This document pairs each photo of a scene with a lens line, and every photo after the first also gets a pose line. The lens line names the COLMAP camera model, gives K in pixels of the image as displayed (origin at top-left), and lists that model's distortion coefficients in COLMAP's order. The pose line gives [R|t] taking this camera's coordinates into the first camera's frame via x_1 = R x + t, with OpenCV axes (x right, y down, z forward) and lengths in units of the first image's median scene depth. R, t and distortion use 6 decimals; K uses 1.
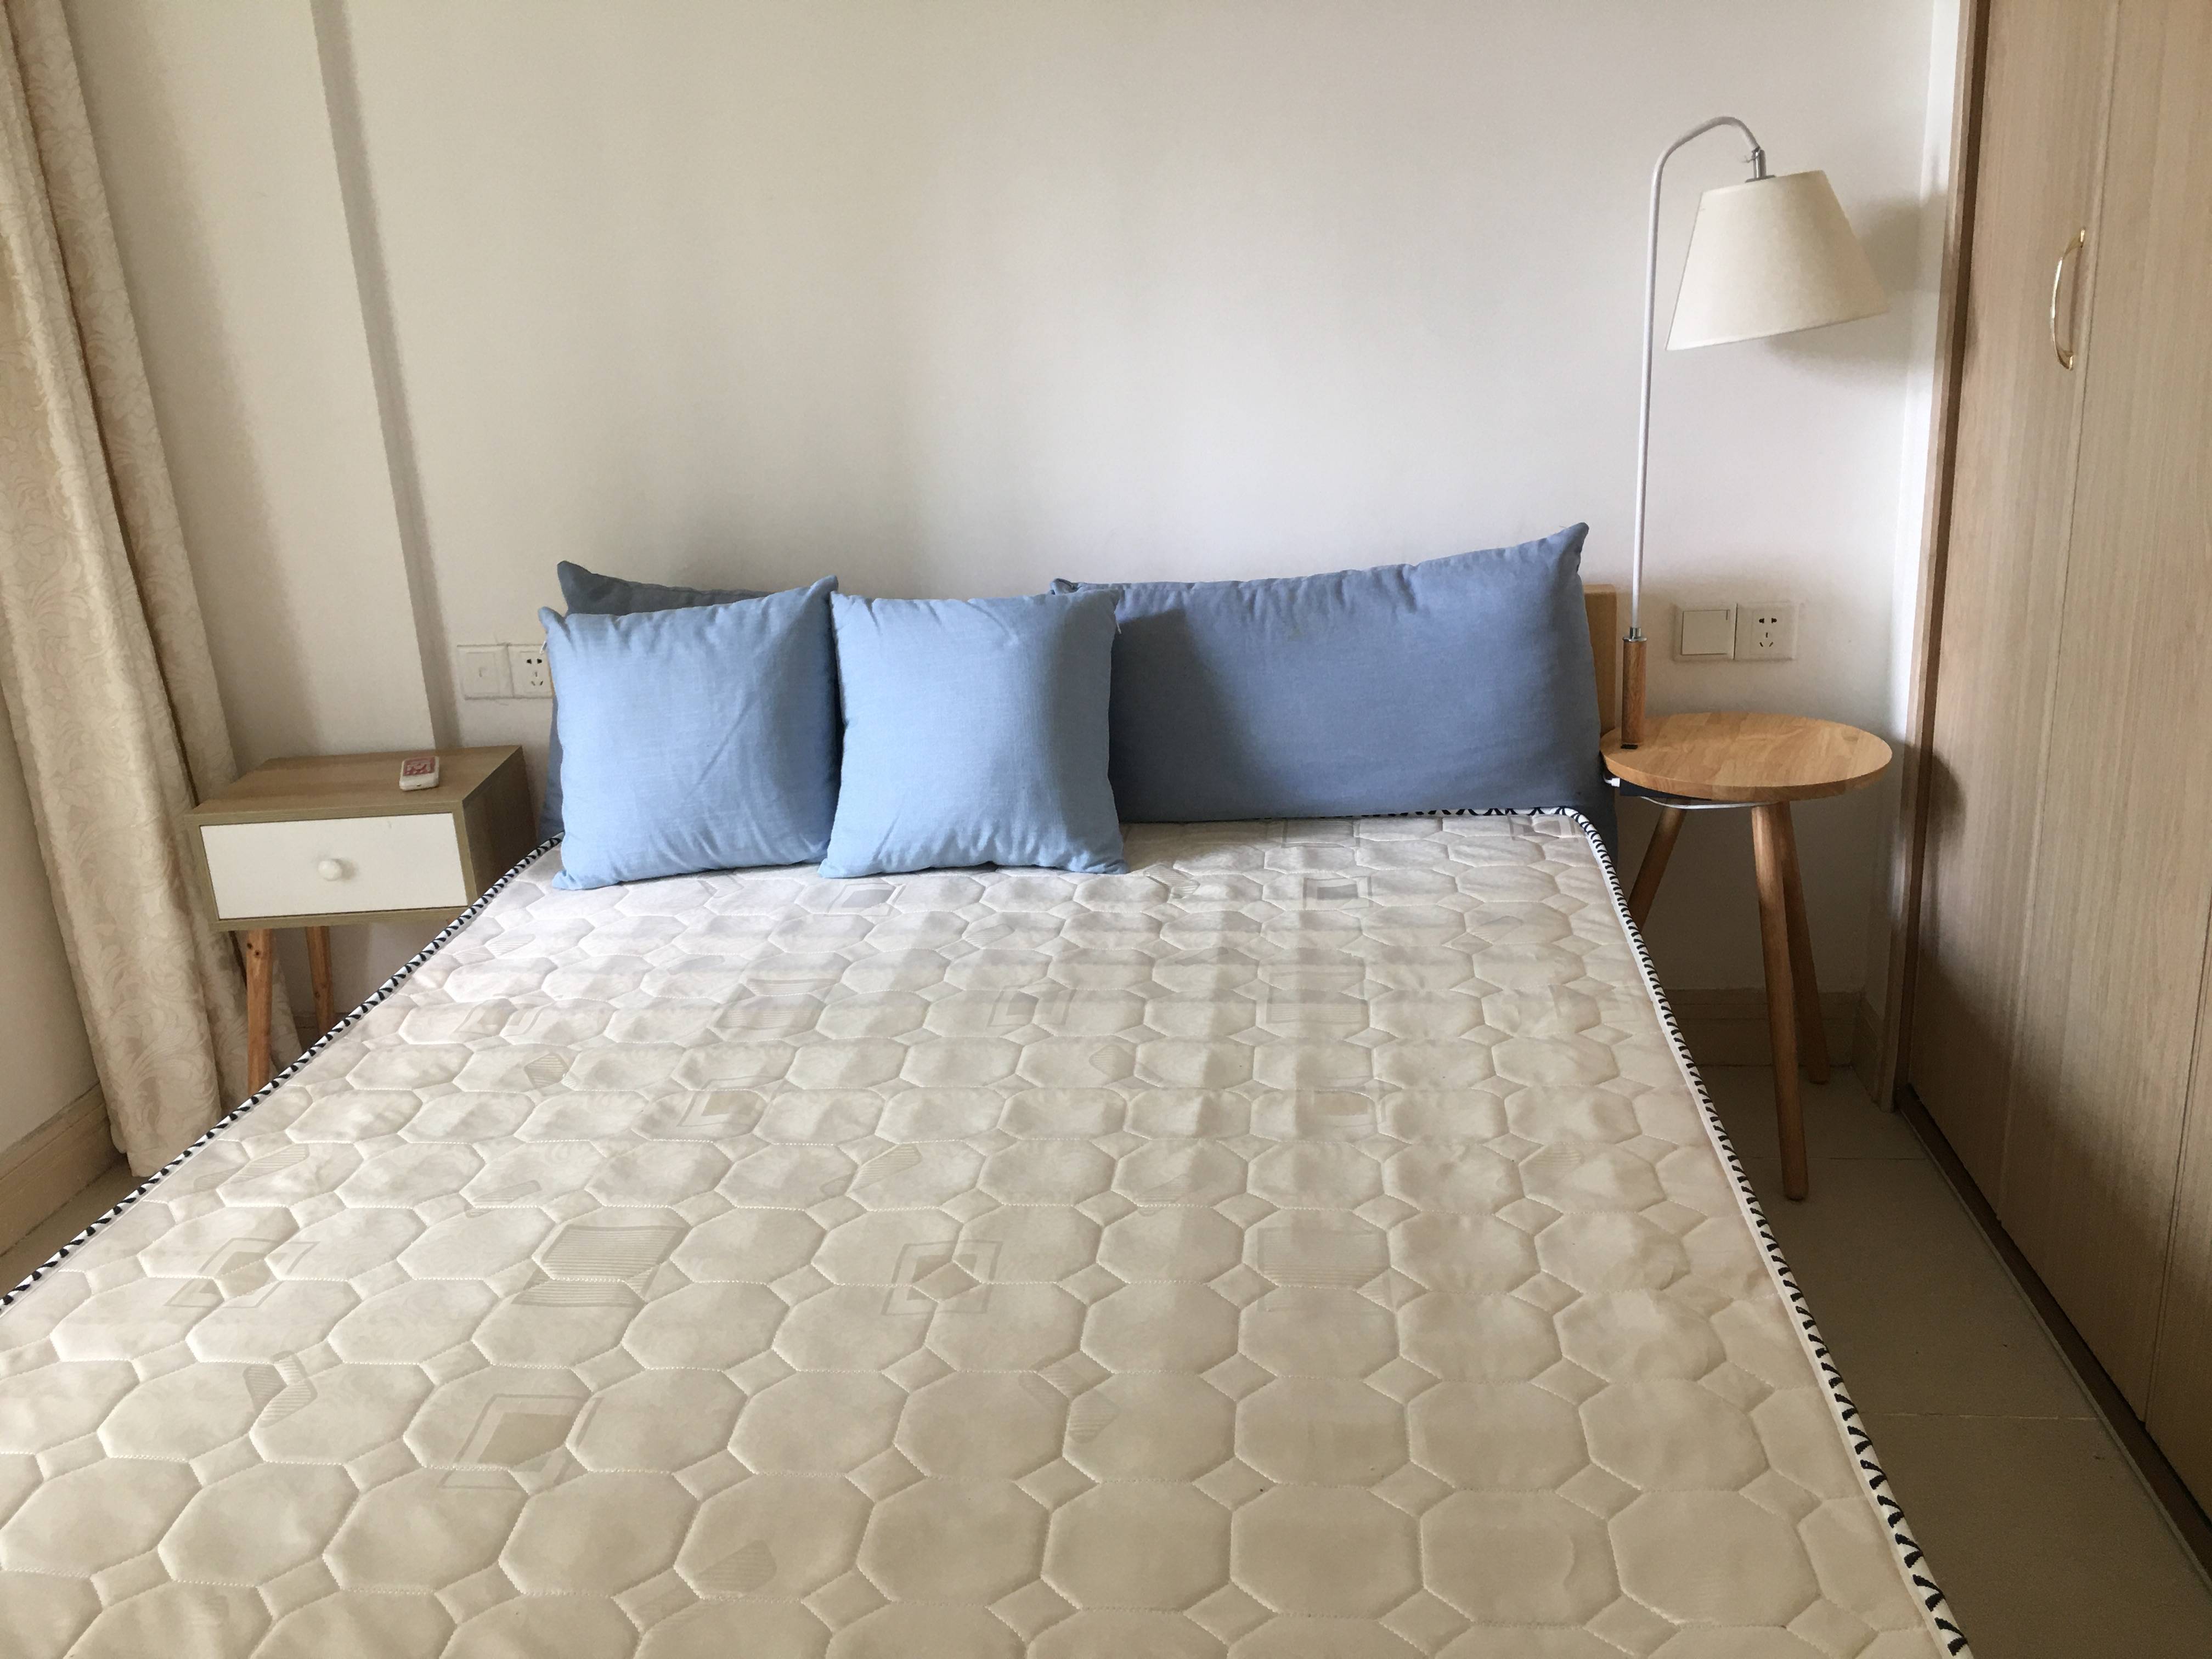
lens RADIAL K [[1885.3, 0, 1067.9], [0, 1885.3, 799.5], [0, 0, 1]] dist [0.069939, -0.096156]
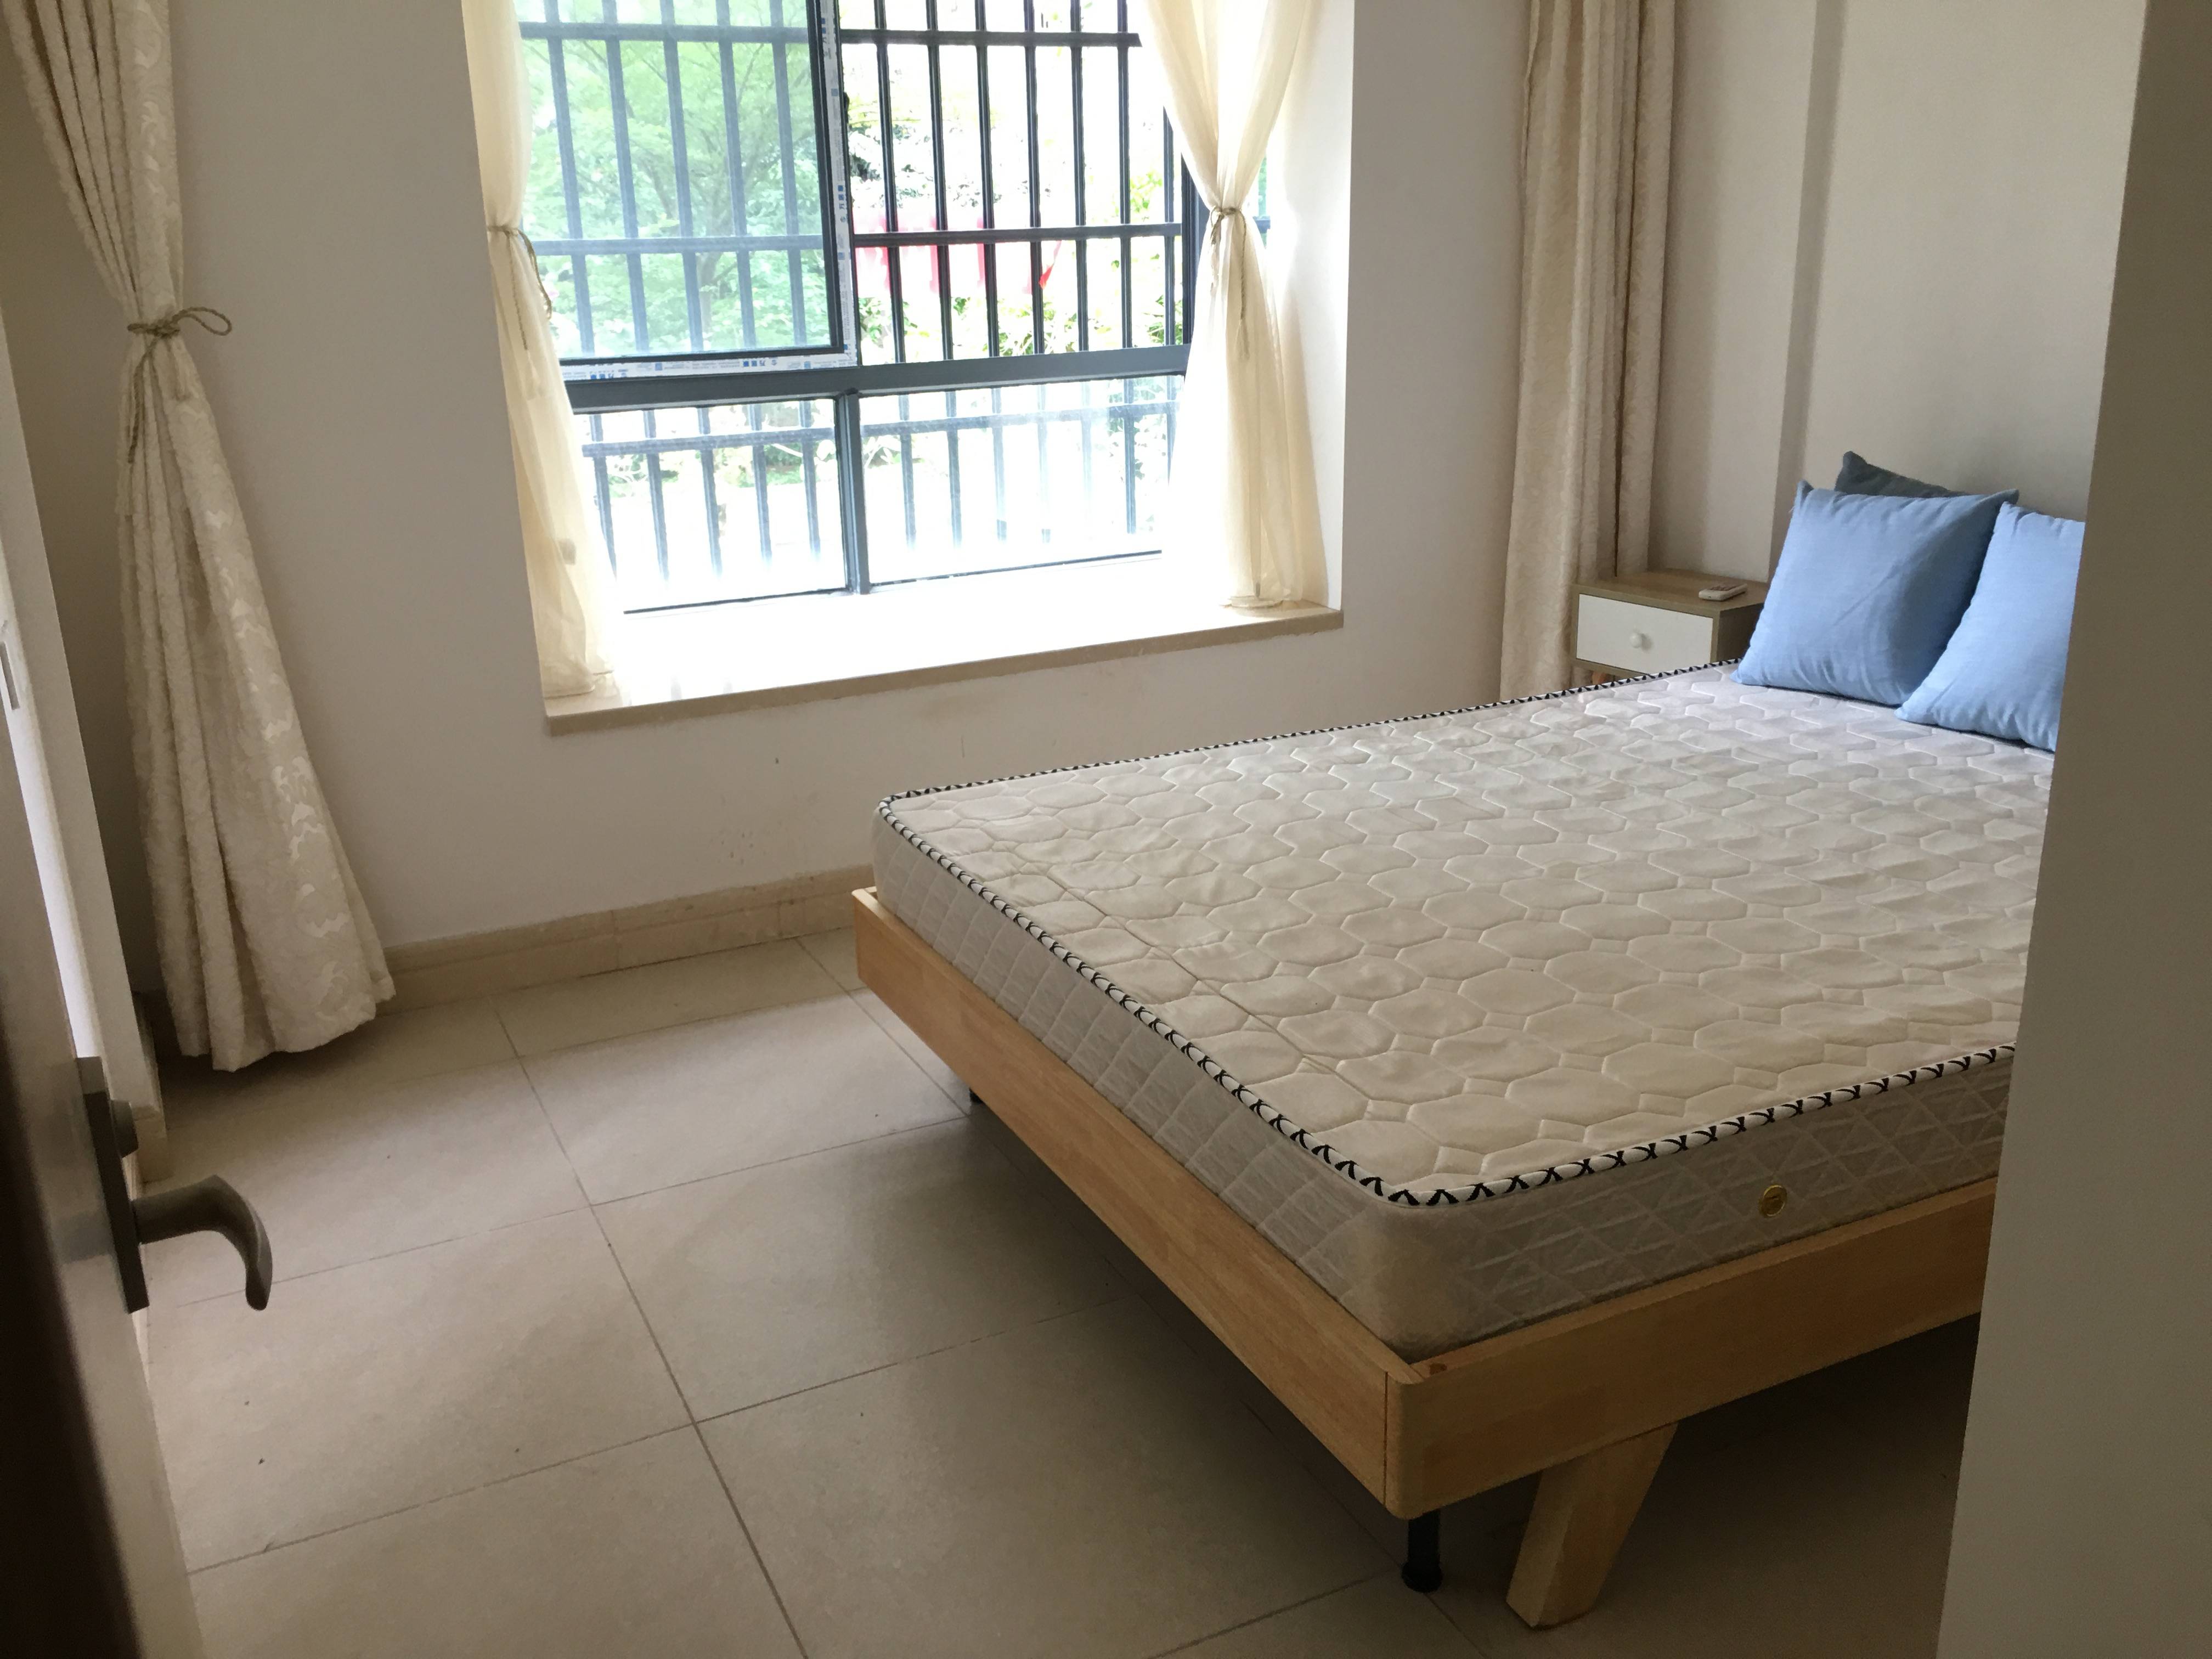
lens RADIAL K [[1885.3, 0, 1067.9], [0, 1885.3, 799.5], [0, 0, 1]] dist [0.069939, -0.096156]
pose [[0.534166, 0.285766, -0.795616, 0.627004], [-0.248942, 0.952576, 0.175006, 0.008512], [0.807895, 0.104580, 0.579973, -0.194661]]
